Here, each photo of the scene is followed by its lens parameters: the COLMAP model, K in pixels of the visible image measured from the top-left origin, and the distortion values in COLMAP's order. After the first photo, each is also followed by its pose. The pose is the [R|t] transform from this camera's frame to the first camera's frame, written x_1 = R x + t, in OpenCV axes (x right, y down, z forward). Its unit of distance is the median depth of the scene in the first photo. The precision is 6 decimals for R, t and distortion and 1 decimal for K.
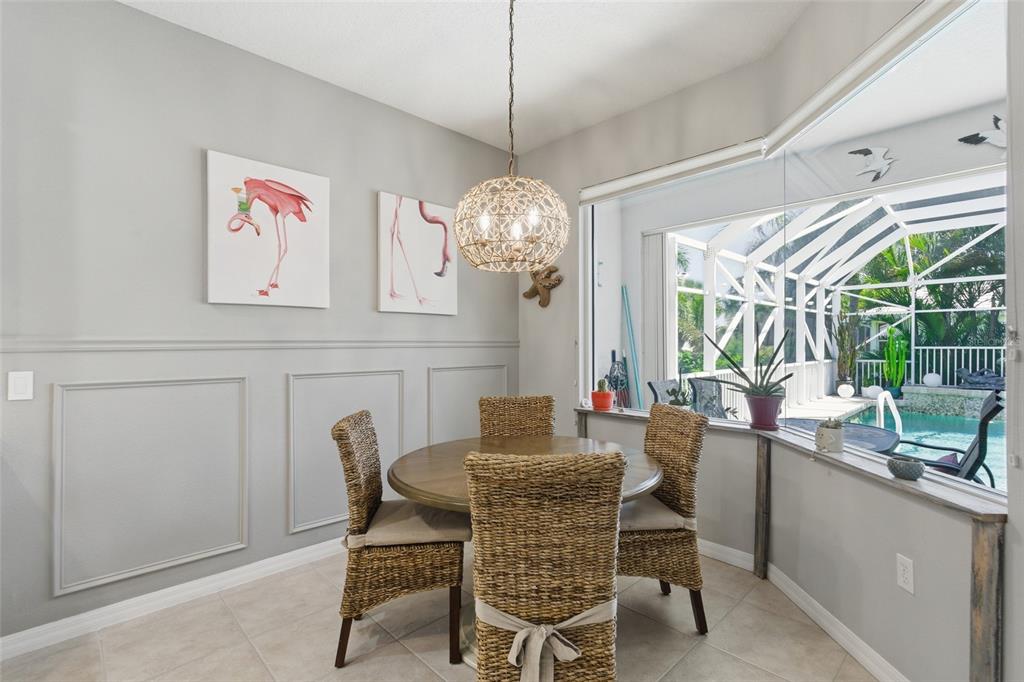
lens RADIAL K [[466.7, 0, 513.3], [0, 466.7, 349.5], [0, 0, 1]] dist [-0.010734, 0.002306]
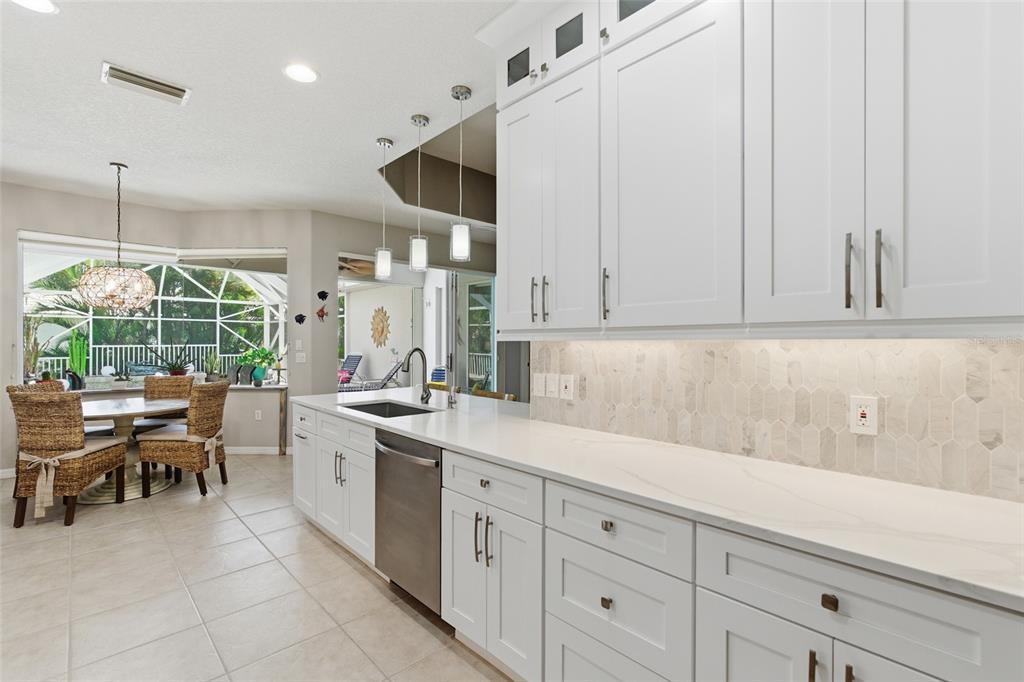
lens RADIAL K [[466.7, 0, 519.3], [0, 466.7, 344.0], [0, 0, 1]] dist [-0.010734, 0.002306]
pose [[-0.010589, -0.004005, 0.999936, -0.405456], [0.010646, 0.999935, 0.004117, -0.003168], [-0.999887, 0.010689, -0.010546, -0.137008]]
